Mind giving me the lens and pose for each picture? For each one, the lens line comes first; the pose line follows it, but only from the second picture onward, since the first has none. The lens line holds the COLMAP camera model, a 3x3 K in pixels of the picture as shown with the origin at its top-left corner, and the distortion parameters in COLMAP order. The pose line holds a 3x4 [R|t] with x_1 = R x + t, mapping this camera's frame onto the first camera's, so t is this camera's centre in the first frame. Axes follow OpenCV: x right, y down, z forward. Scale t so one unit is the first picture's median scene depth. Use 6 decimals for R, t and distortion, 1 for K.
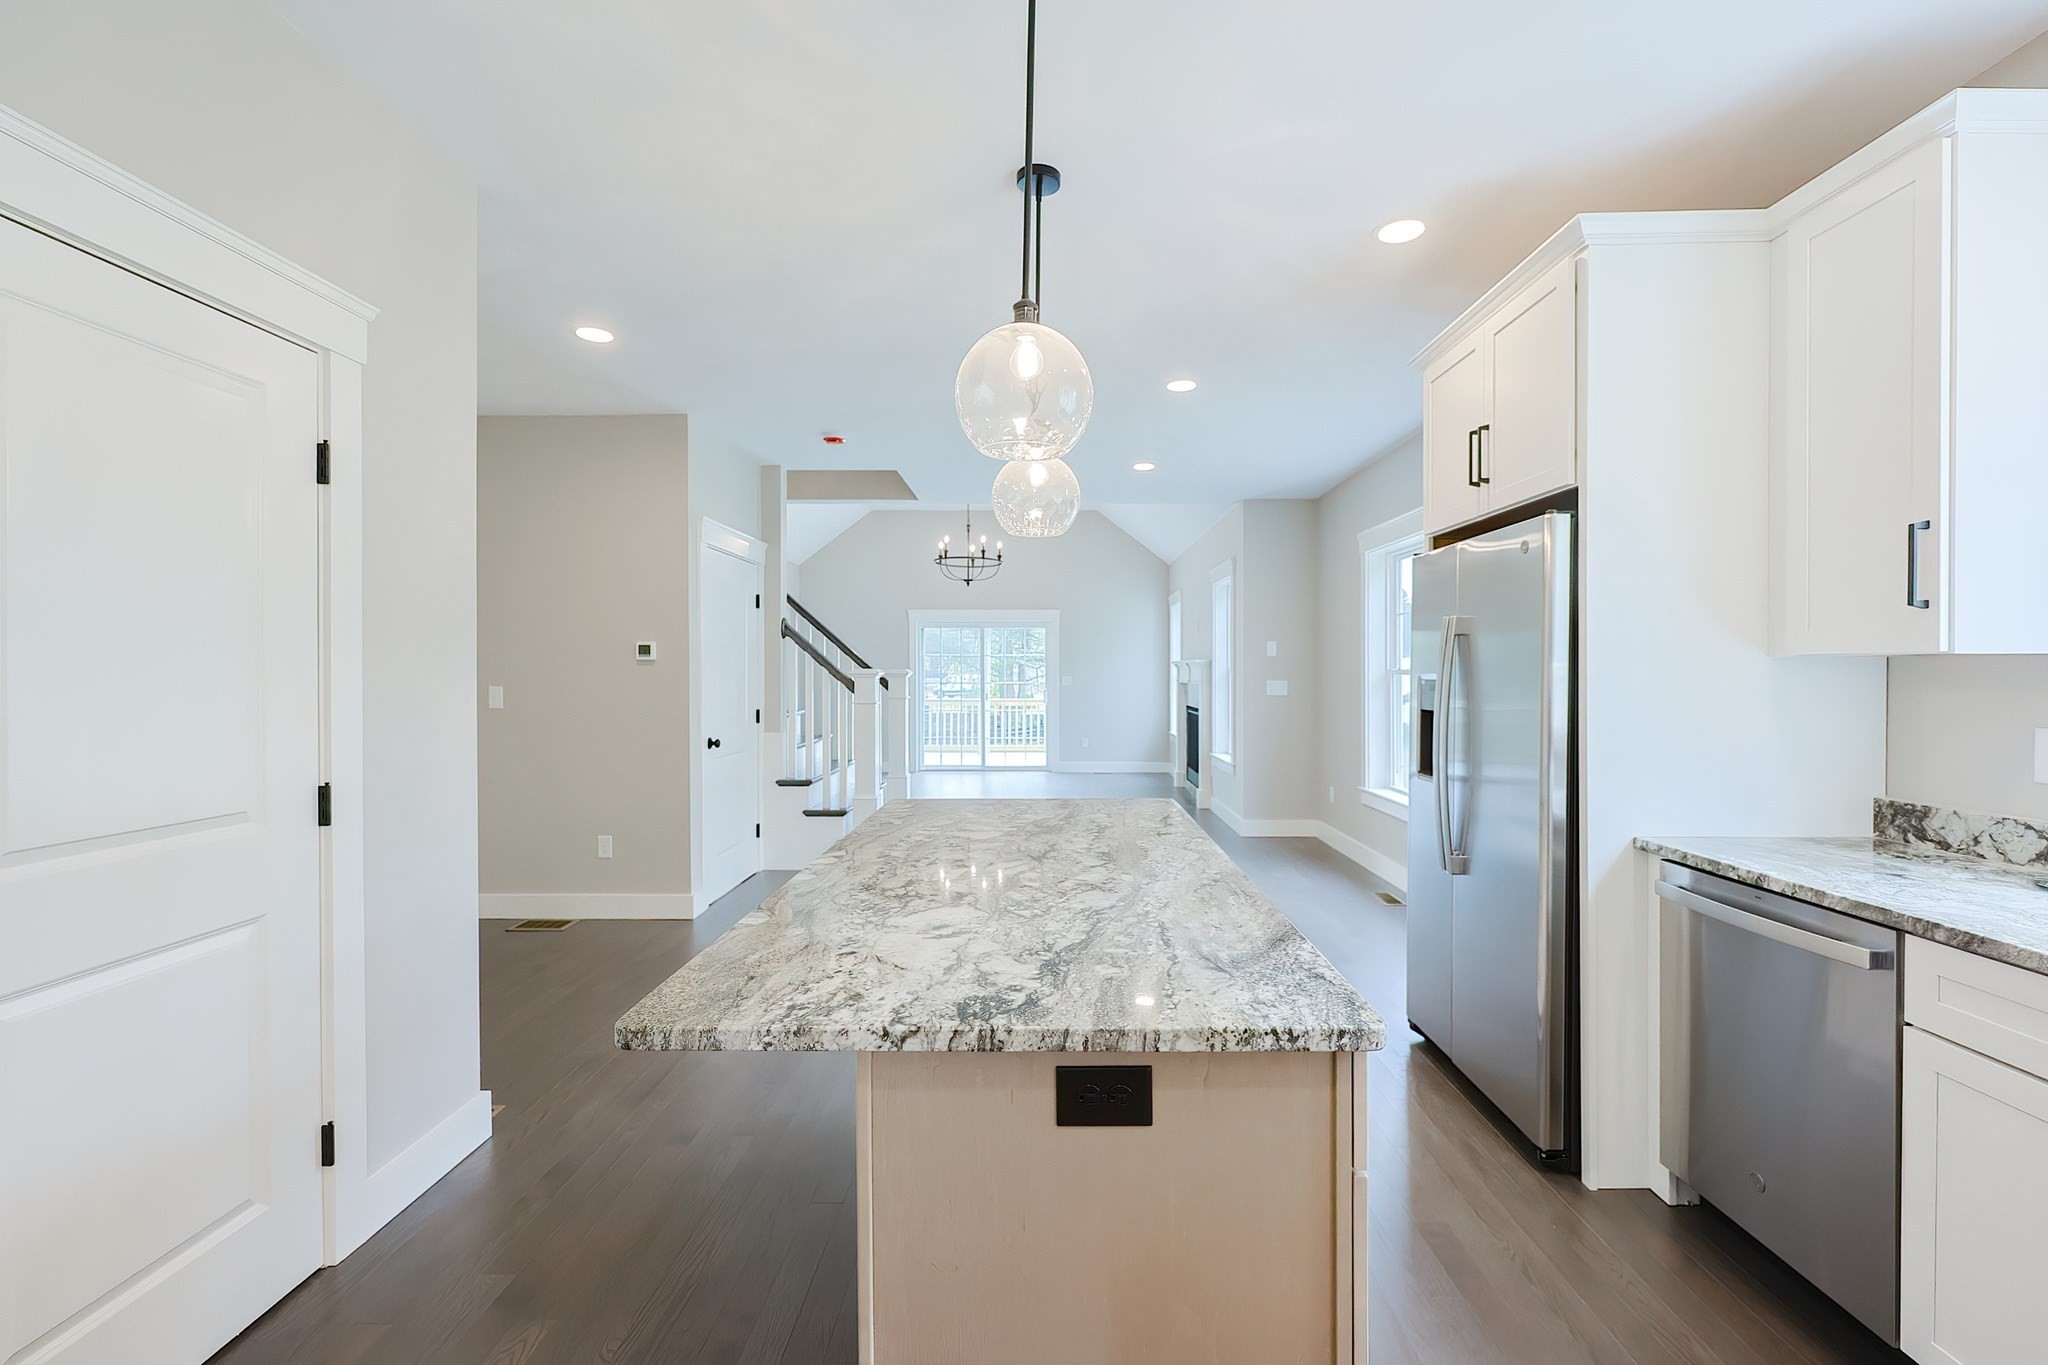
lens RADIAL K [[860.6, 0, 1044.2], [0, 860.6, 678.5], [0, 0, 1]] dist [-0.002113, 0.000306]
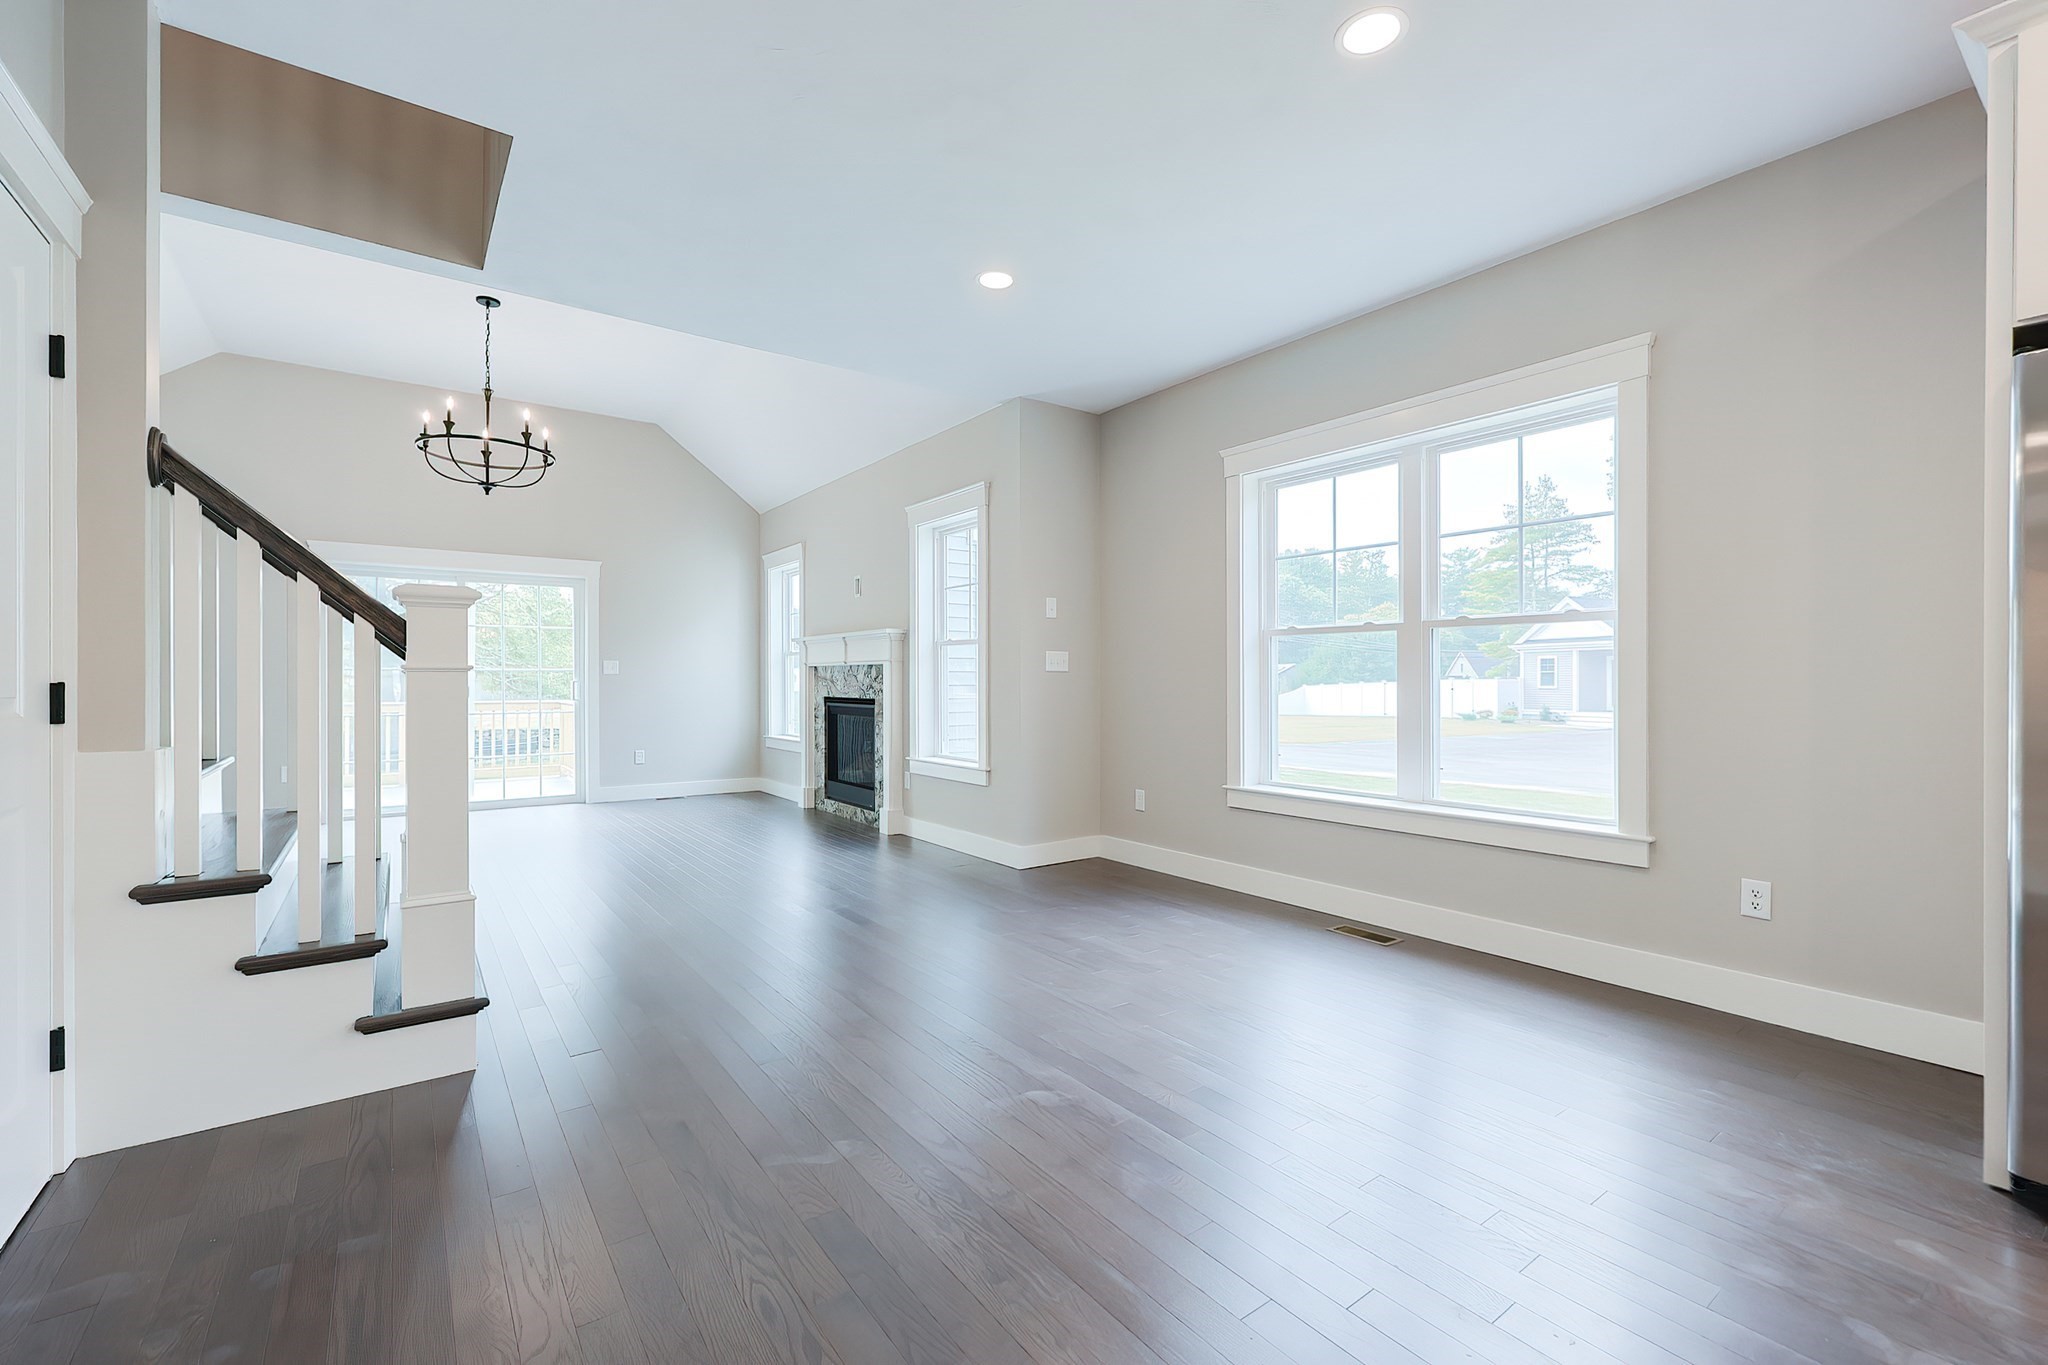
lens RADIAL K [[866.1, 0, 1031.3], [0, 866.1, 680.4], [0, 0, 1]] dist [-0.001497, -0.000206]
pose [[0.802292, -0.000110, 0.596931, -0.574715], [0.005373, 0.999961, -0.007037, 0.098891], [-0.596907, 0.008853, 0.802262, 1.267793]]
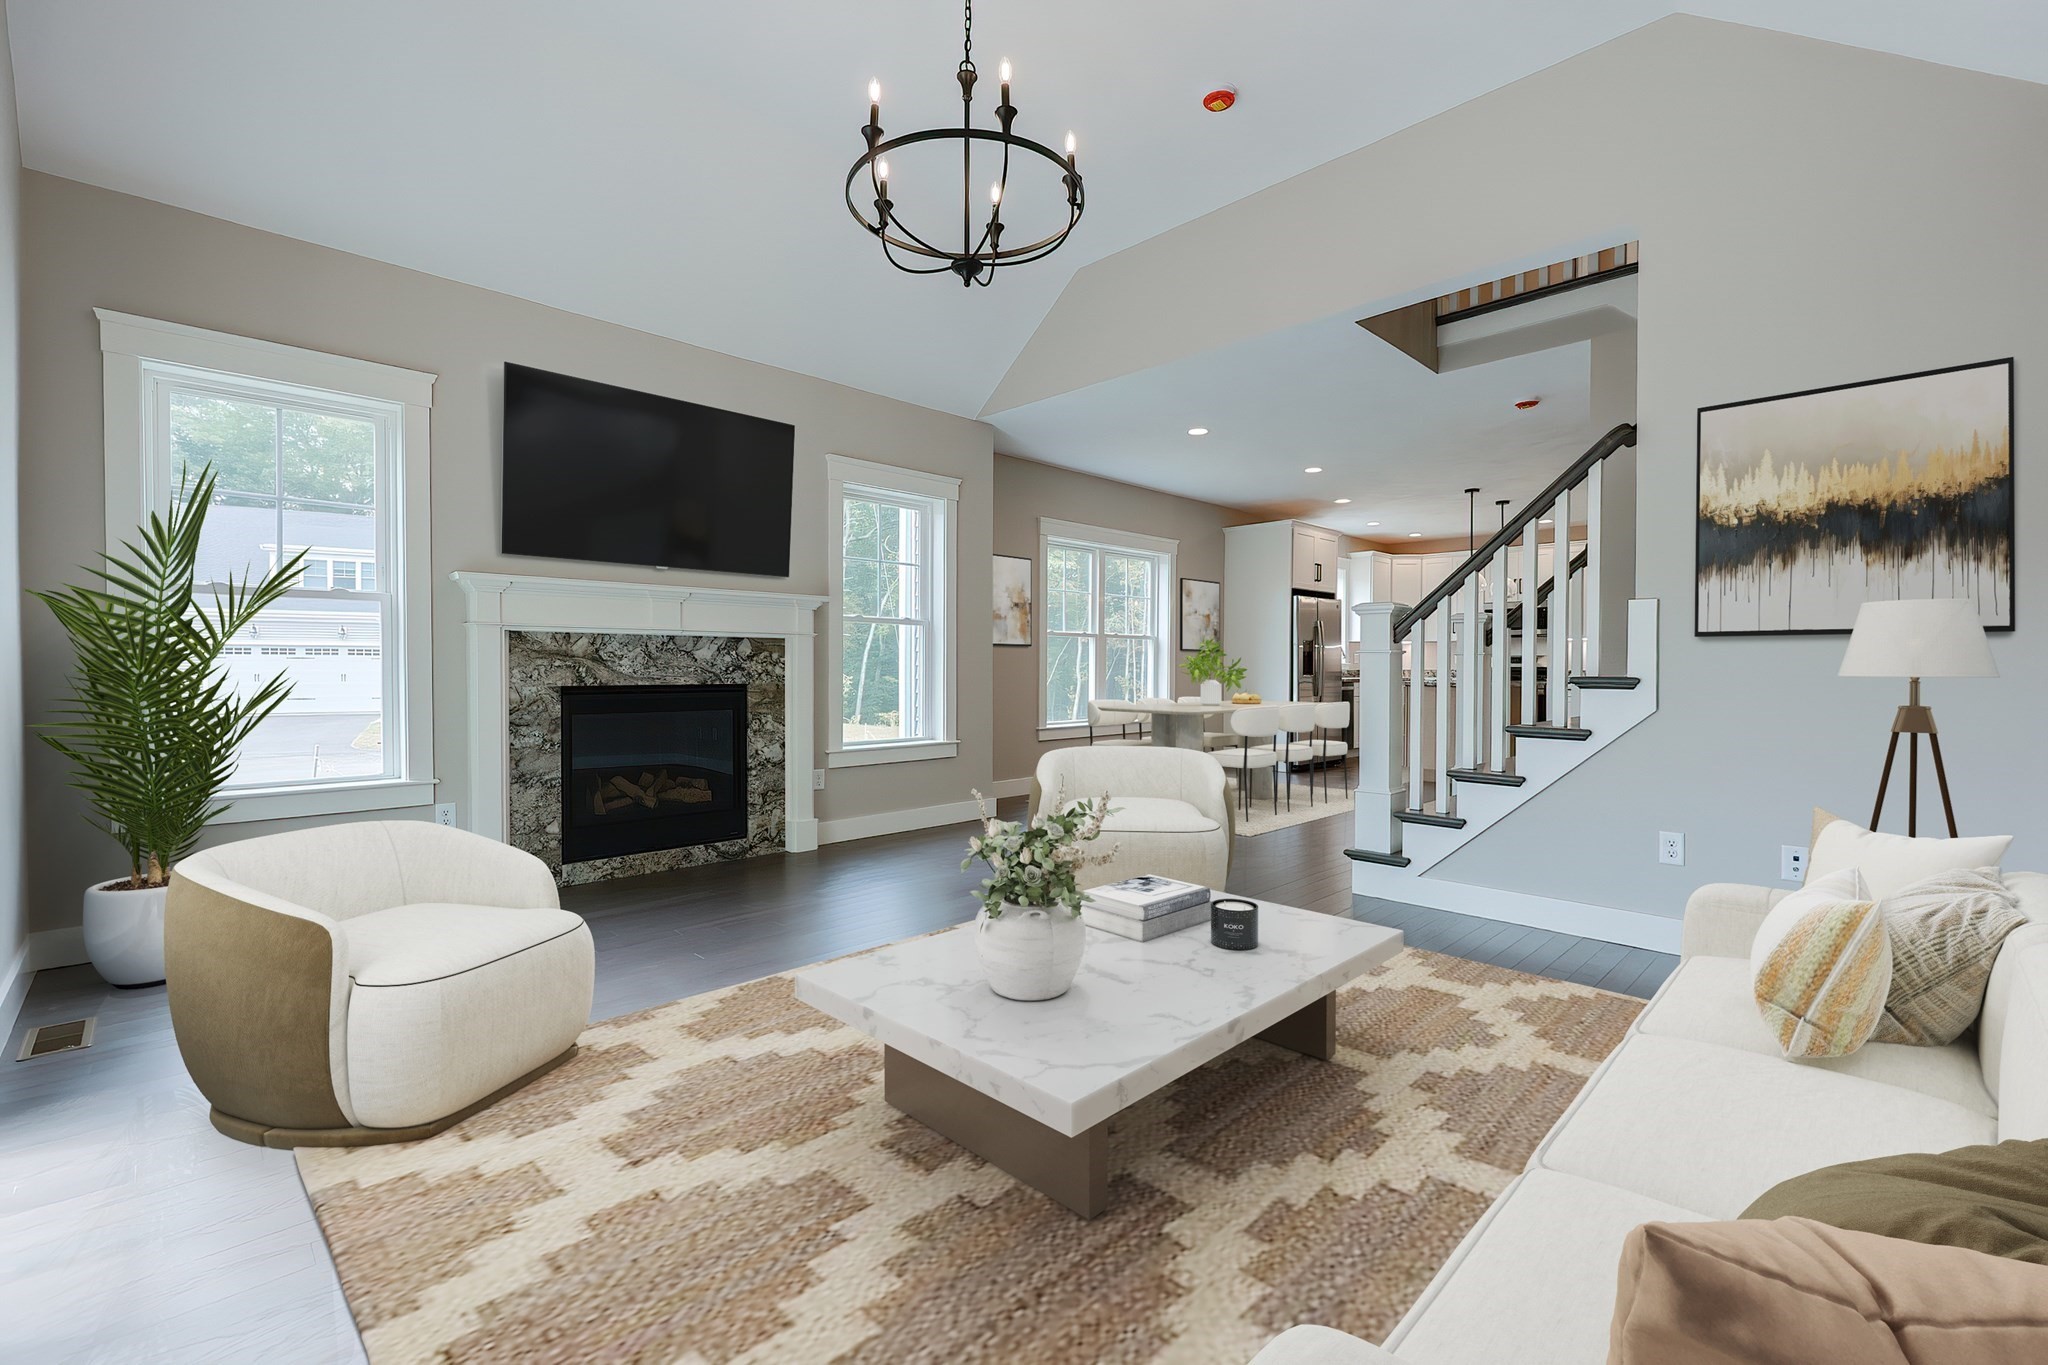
lens RADIAL K [[874.2, 0, 1080.8], [0, 874.2, 686.5], [0, 0, 1]] dist [-0.000338, 0.070172]
pose [[-0.732152, -0.041927, 0.679850, -1.295394], [-0.017008, 0.998918, 0.043288, 0.037687], [-0.680929, 0.020130, -0.732073, 4.779635]]
